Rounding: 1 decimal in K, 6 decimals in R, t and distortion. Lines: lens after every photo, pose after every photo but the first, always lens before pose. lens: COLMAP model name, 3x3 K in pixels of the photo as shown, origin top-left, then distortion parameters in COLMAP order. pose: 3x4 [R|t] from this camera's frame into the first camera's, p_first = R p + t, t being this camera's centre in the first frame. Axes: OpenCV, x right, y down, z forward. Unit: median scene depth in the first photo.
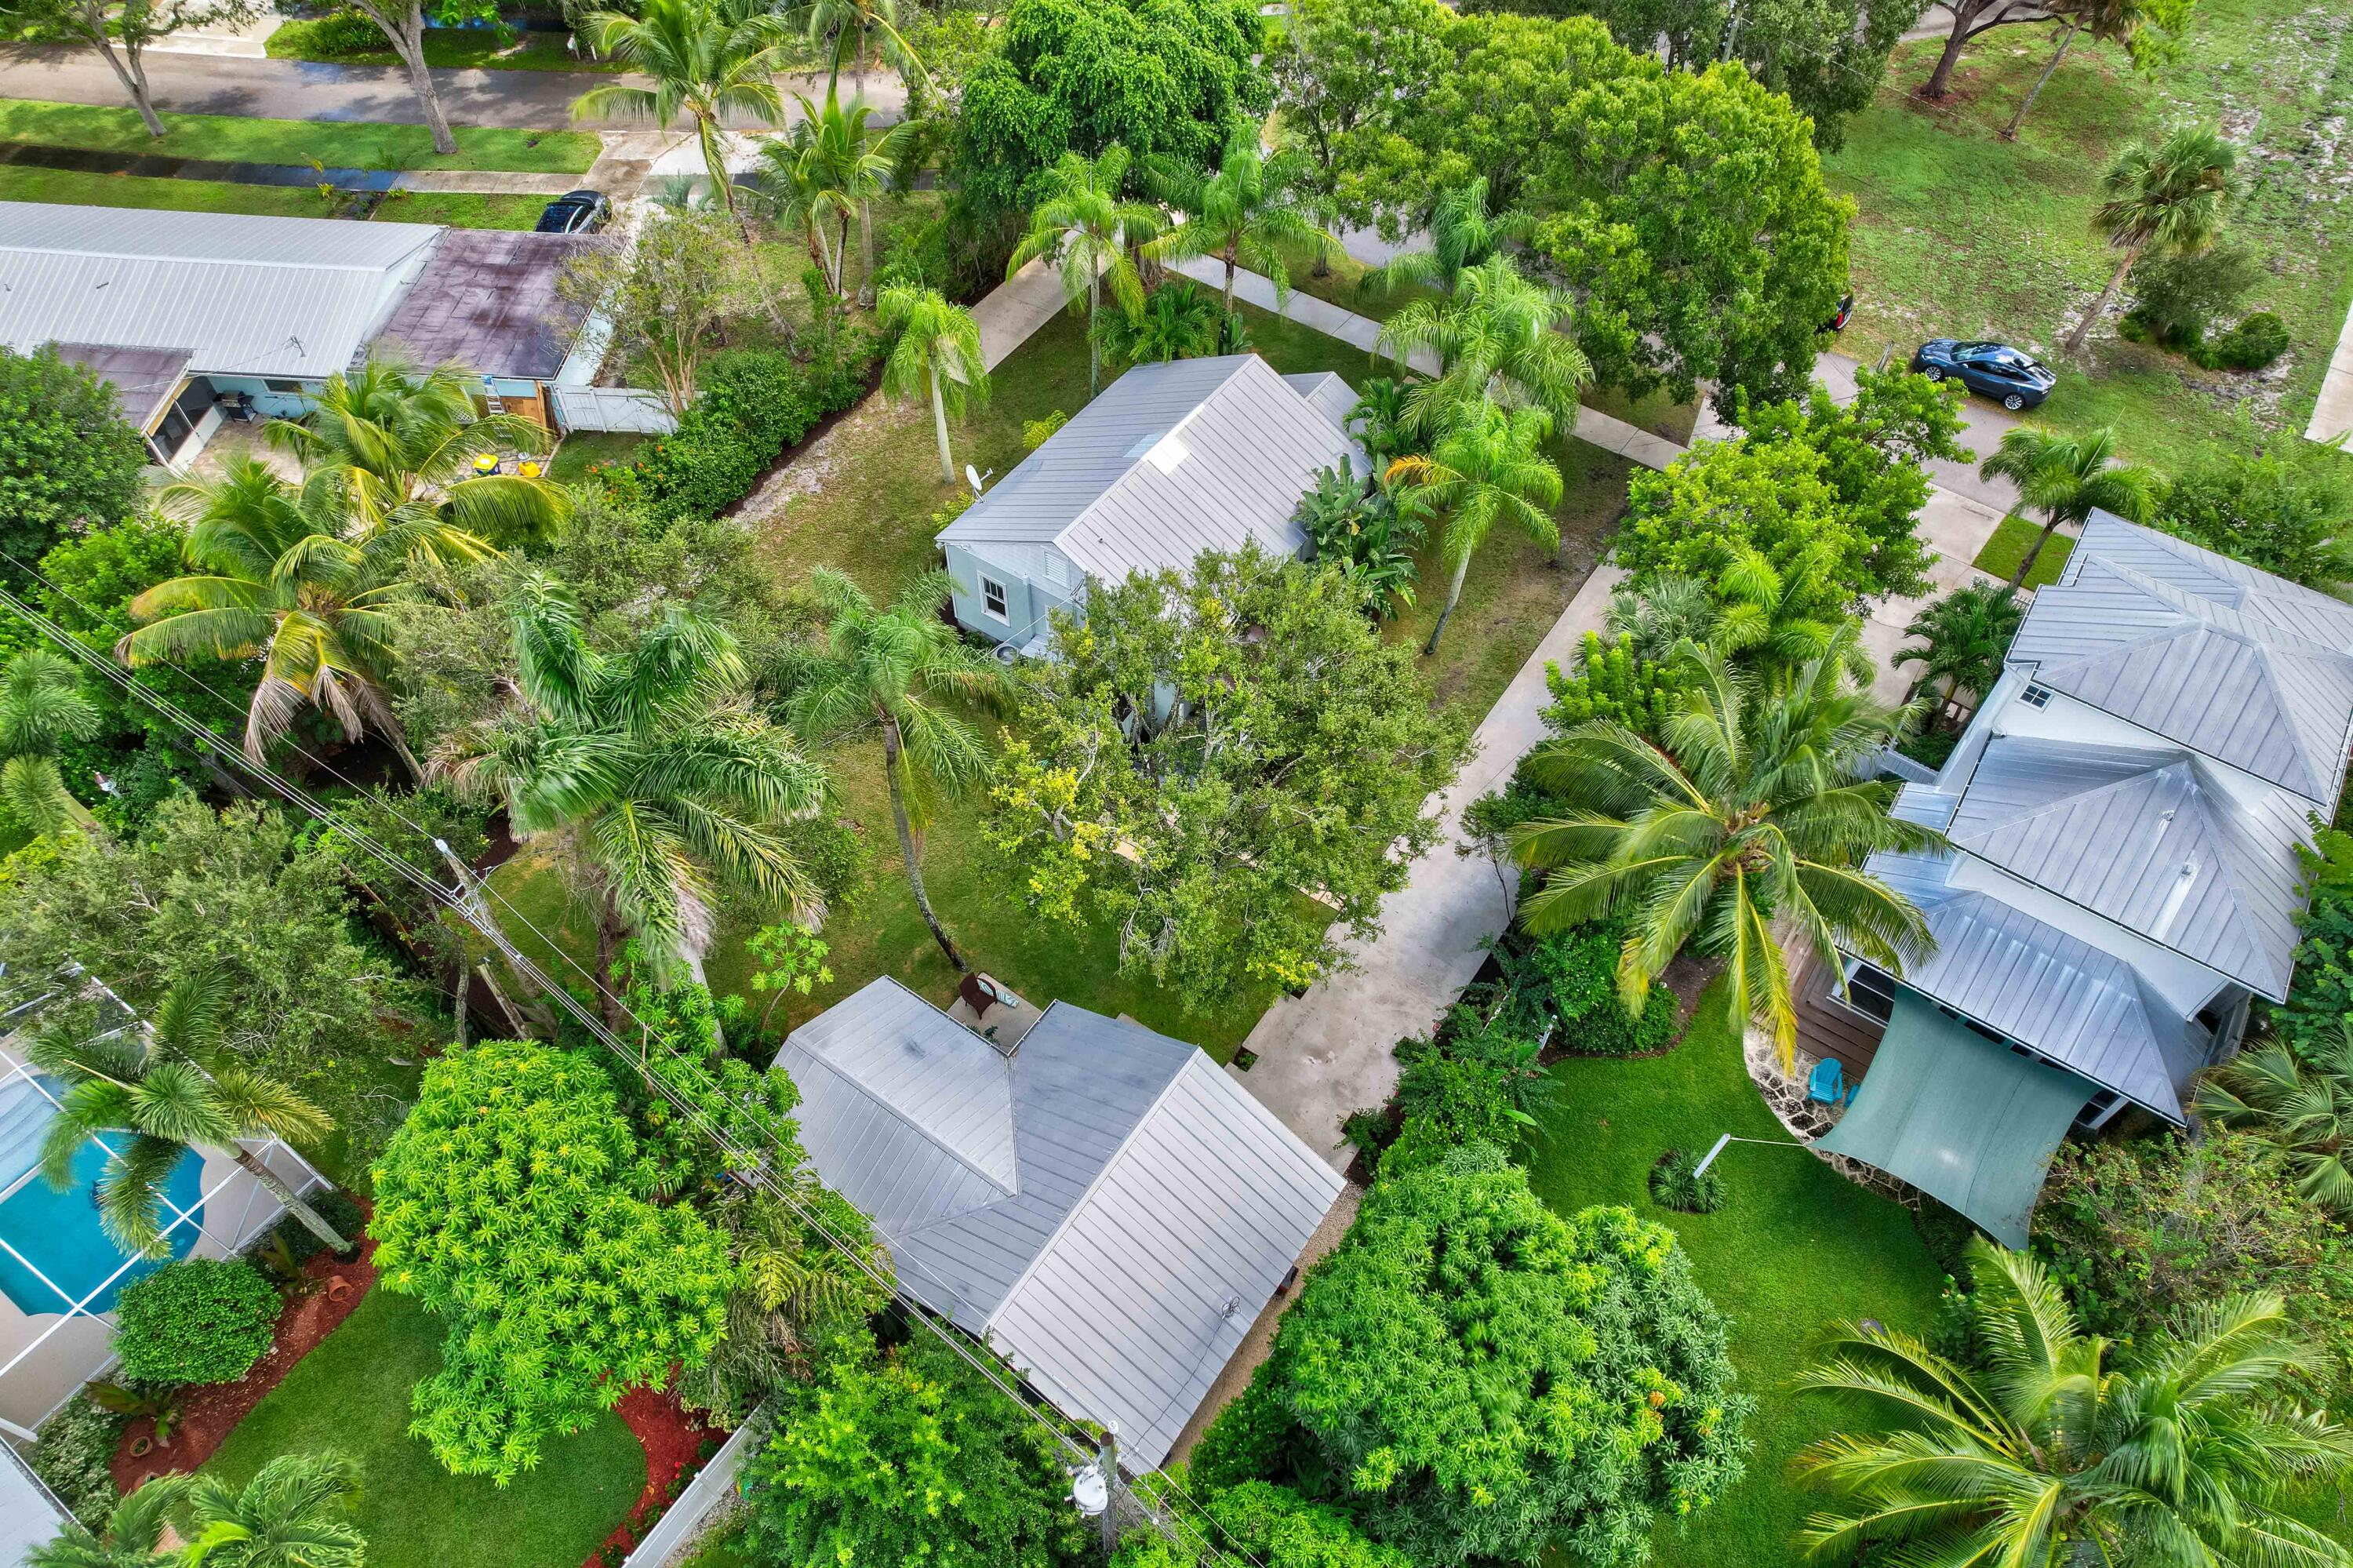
lens RADIAL K [[1502.4, 0, 1176.5], [0, 1502.4, 784.0], [0, 0, 1]] dist [-0.049878, -0.000622]
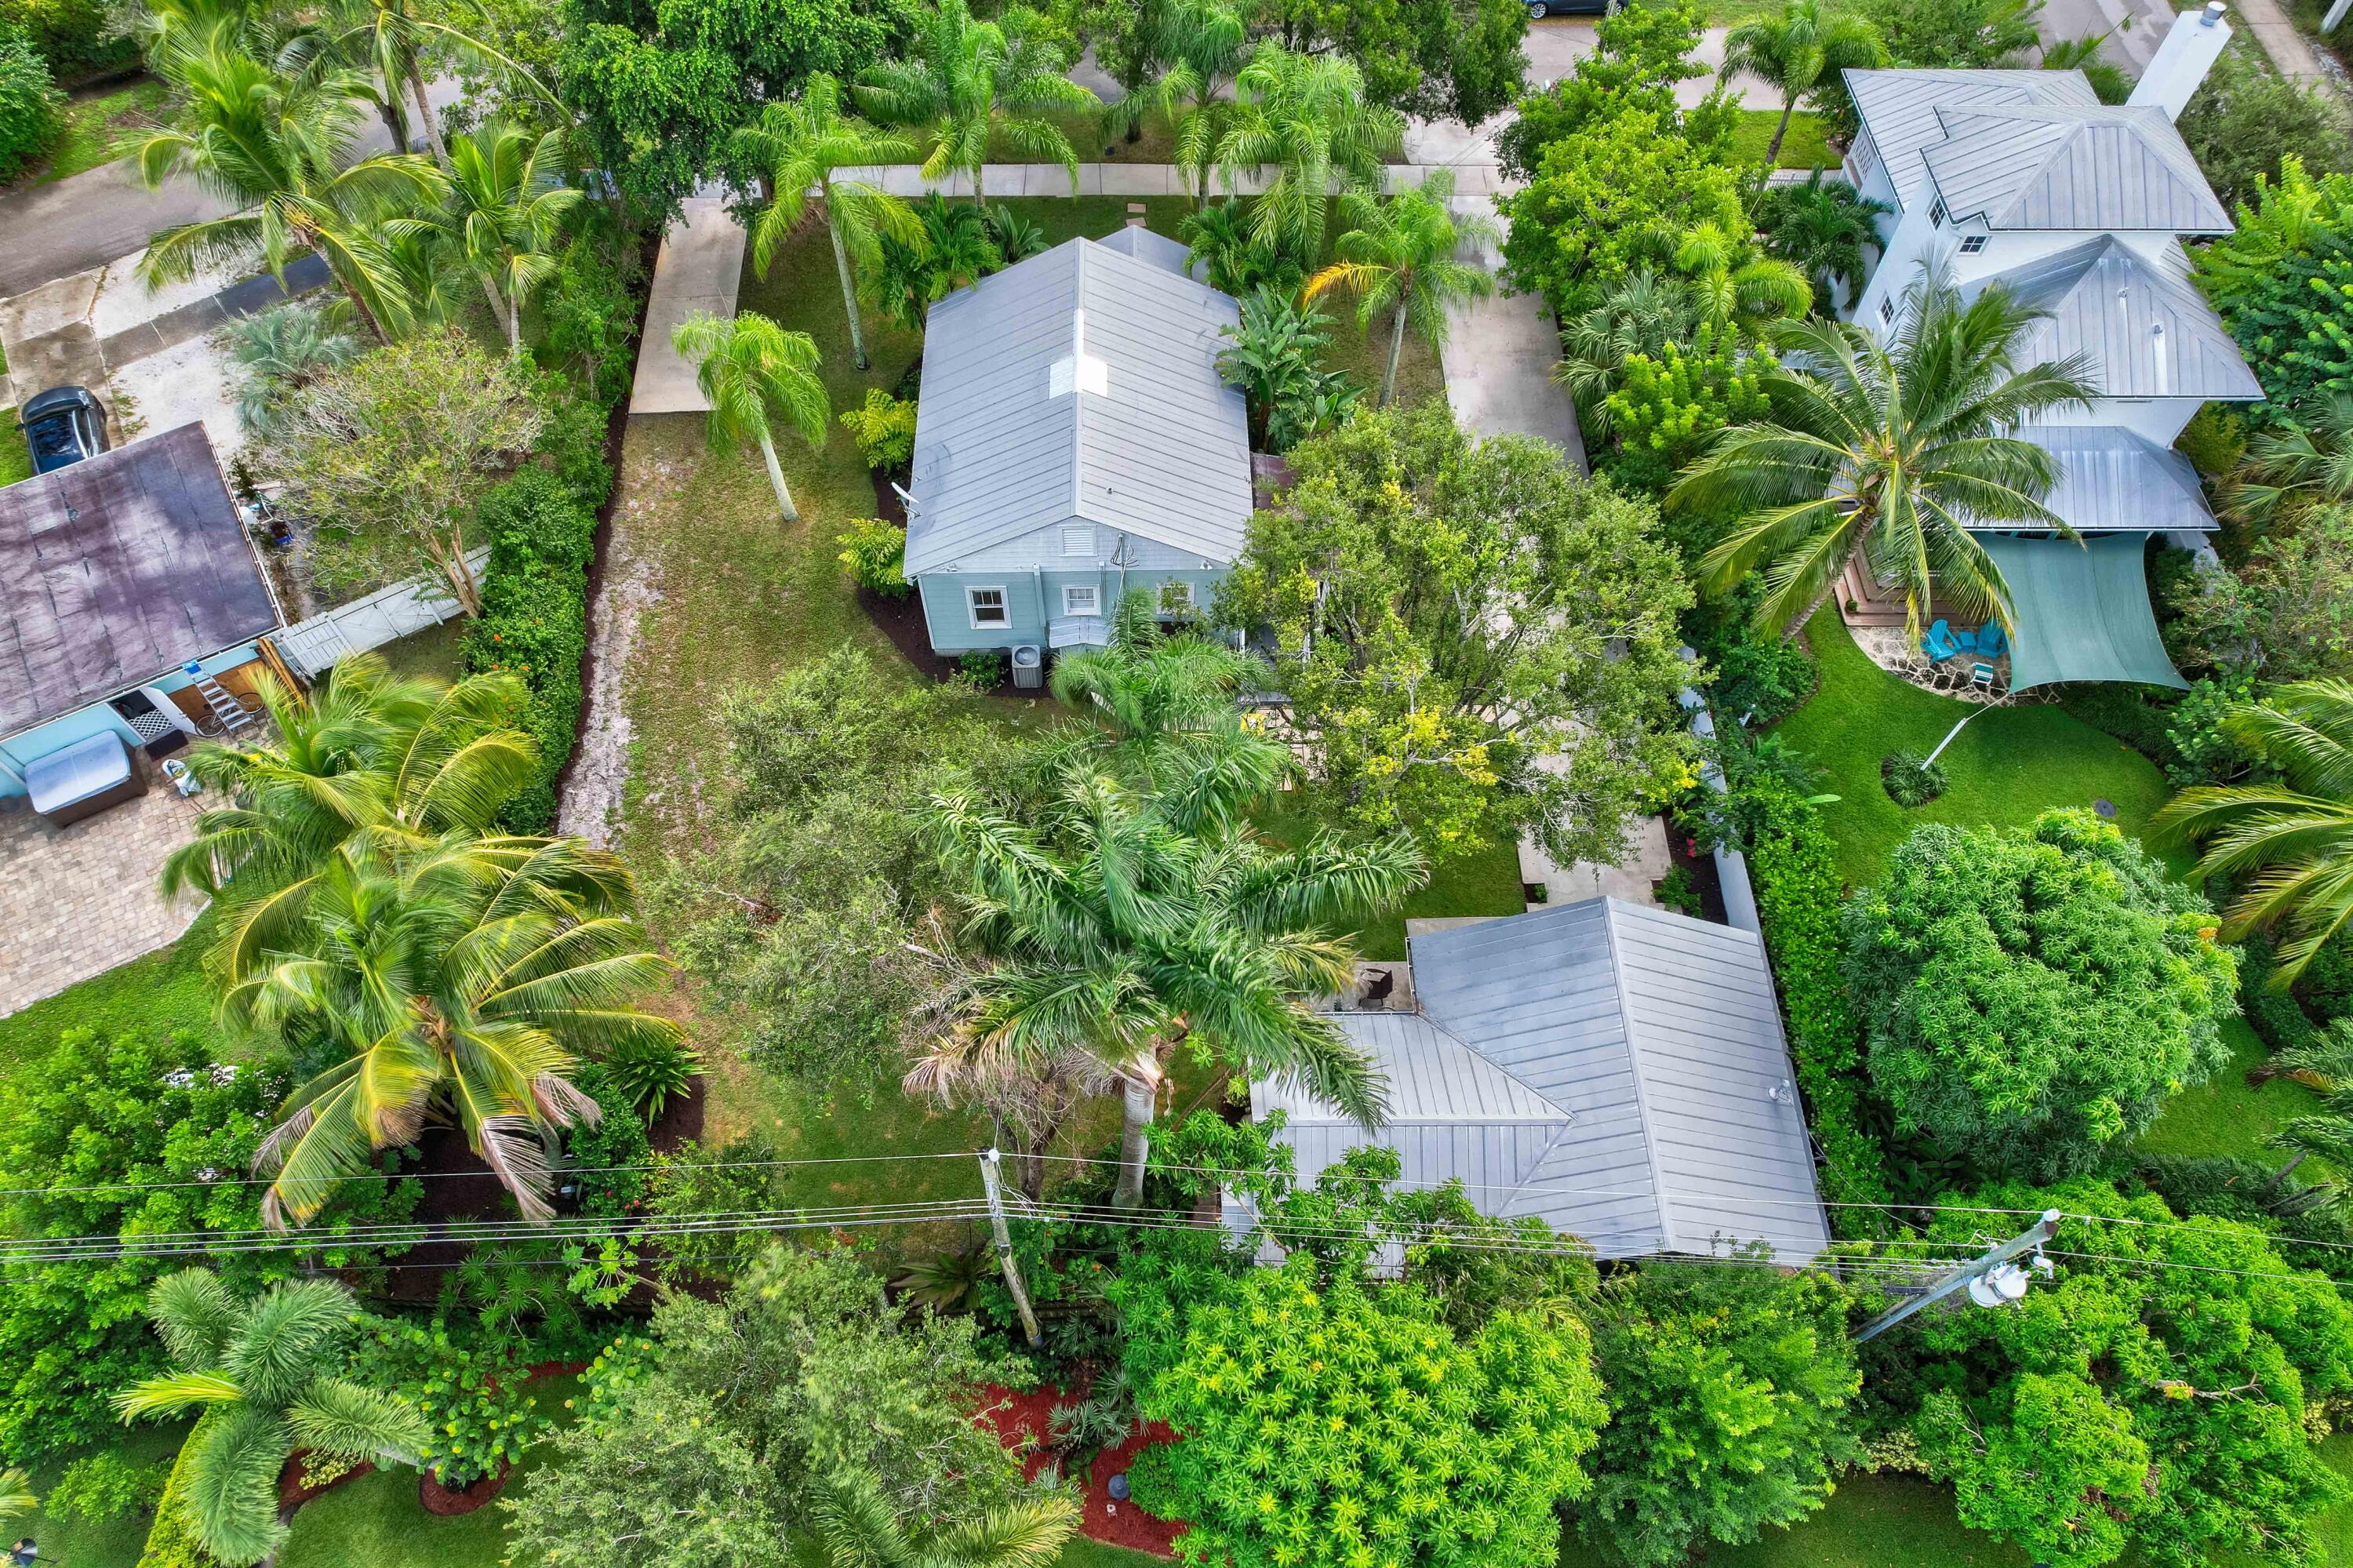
lens RADIAL K [[1510.7, 0, 1176.5], [0, 1510.7, 784.0], [0, 0, 1]] dist [-0.078444, 0.074012]
pose [[0.813530, -0.495449, 0.304463, -0.429262], [0.456975, 0.868466, 0.192200, -0.186223], [-0.359641, -0.017228, 0.932932, 0.158834]]
